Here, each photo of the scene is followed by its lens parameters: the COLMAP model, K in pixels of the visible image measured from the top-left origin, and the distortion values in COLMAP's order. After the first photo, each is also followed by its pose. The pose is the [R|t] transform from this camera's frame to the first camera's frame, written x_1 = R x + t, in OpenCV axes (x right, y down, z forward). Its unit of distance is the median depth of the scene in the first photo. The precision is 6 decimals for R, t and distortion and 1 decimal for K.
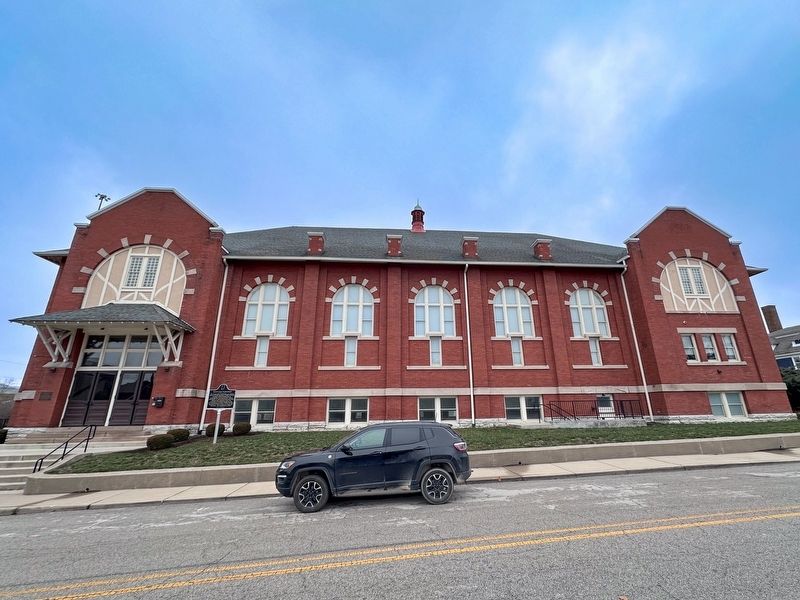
lens RADIAL K [[327.0, 0, 401.7], [0, 327.0, 305.5], [0, 0, 1]] dist [-0.000896, -0.000057]
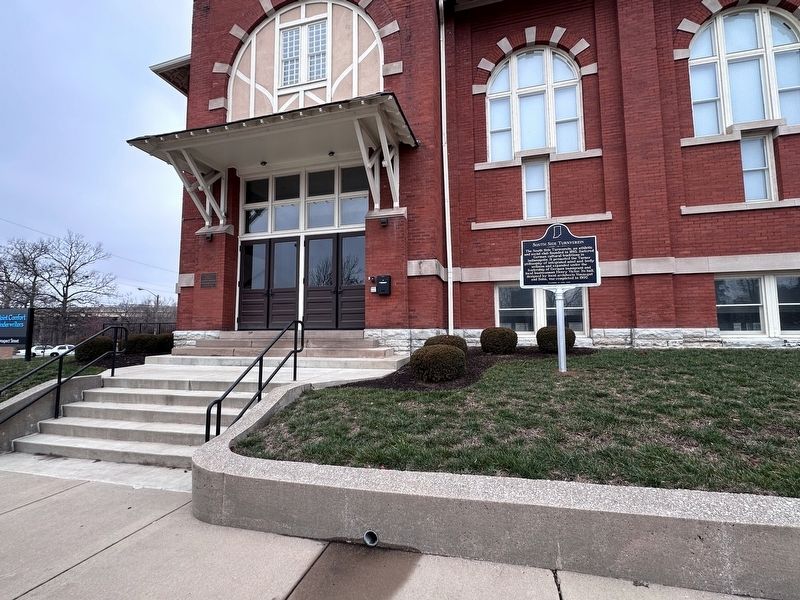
lens RADIAL K [[371.3, 0, 400.9], [0, 371.3, 295.7], [0, 0, 1]] dist [-0.004151, 0.000040]
pose [[0.937561, -0.021468, -0.347158, -0.493049], [0.097517, 0.974287, 0.203113, 0.188379], [0.333871, -0.224284, 0.915547, 0.460754]]
